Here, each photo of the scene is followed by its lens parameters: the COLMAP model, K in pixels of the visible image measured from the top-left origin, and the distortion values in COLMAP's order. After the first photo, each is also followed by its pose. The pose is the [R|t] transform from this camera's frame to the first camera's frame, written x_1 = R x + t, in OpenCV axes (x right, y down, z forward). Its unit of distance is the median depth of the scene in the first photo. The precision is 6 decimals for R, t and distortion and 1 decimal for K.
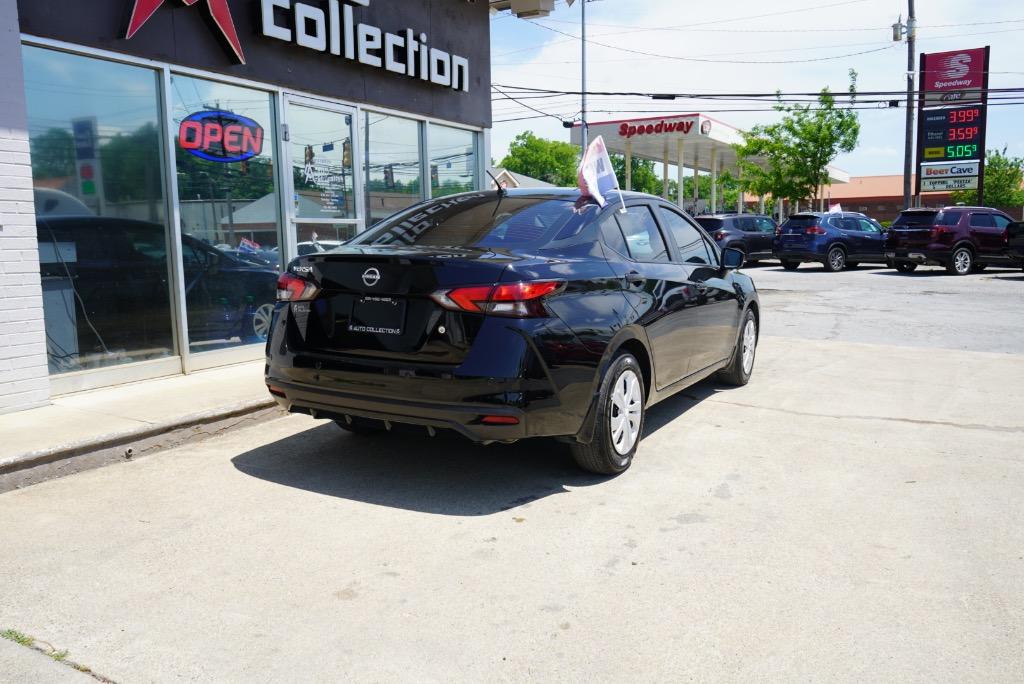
lens RADIAL K [[823.9, 0, 506.5], [0, 823.9, 339.3], [0, 0, 1]] dist [-0.006648, -0.004977]
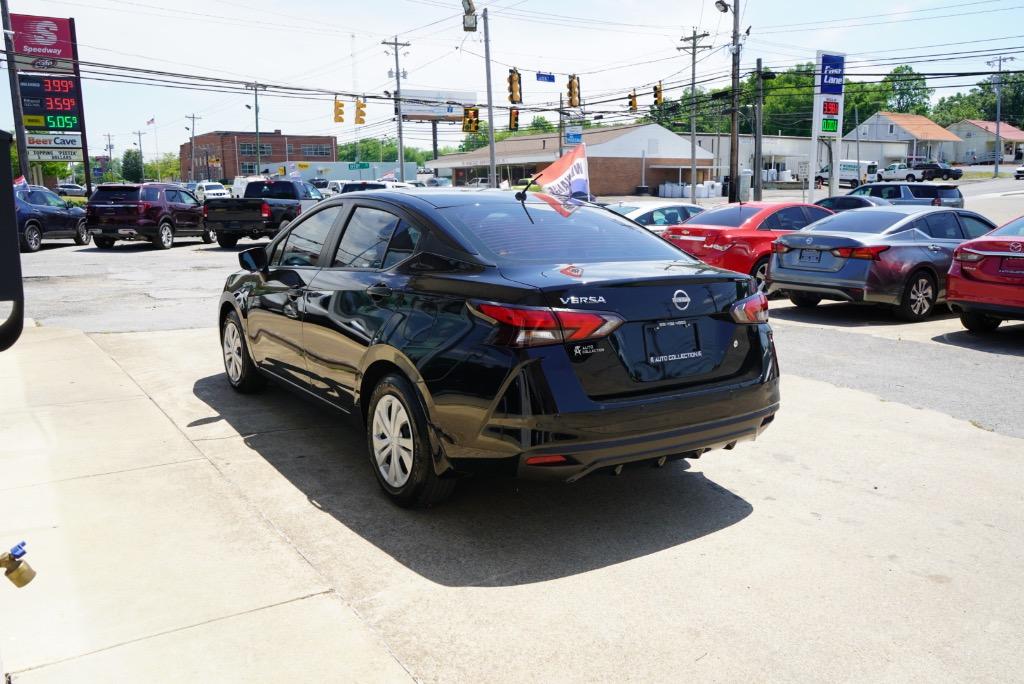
lens RADIAL K [[823.9, 0, 508.3], [0, 823.9, 343.8], [0, 0, 1]] dist [-0.006648, -0.004977]
pose [[0.442167, -0.147850, 0.884663, -0.129064], [0.107811, 0.987930, 0.111223, -0.018175], [-0.890430, 0.046197, 0.452770, 0.091816]]
